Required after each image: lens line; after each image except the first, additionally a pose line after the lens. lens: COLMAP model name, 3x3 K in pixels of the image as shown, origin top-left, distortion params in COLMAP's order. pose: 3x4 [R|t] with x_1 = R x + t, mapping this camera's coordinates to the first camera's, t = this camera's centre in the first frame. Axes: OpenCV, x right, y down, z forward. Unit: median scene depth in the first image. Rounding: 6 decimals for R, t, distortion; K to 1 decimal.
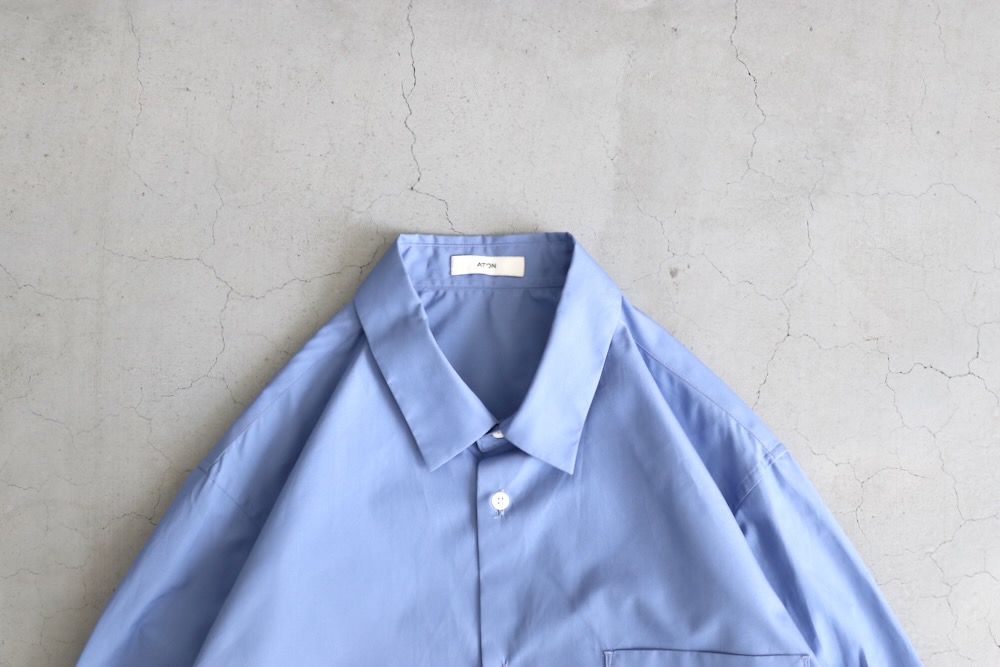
lens RADIAL K [[1121.6, 0, 507.8], [0, 1121.6, 420.7], [0, 0, 1]] dist [-0.097015, 0.000000]
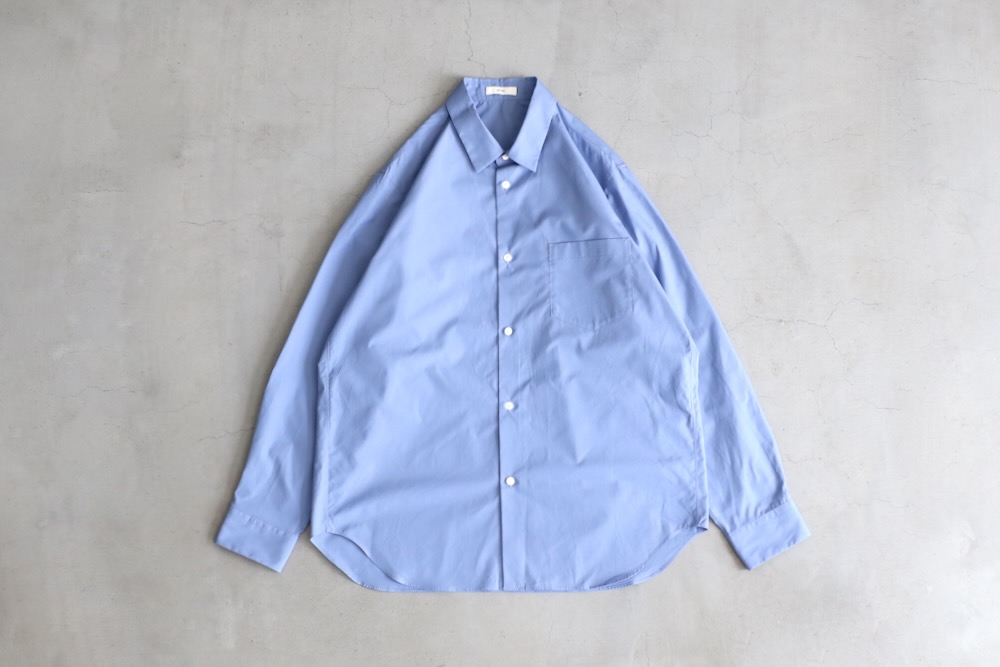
lens RADIAL K [[1121.6, 0, 519.9], [0, 1121.6, 326.0], [0, 0, 1]] dist [-0.097015, 0.000000]
pose [[0.999945, 0.002374, -0.010236, 0.048605], [-0.002902, 0.998649, -0.051883, 0.496186], [0.010099, 0.051910, 0.998601, -1.374861]]
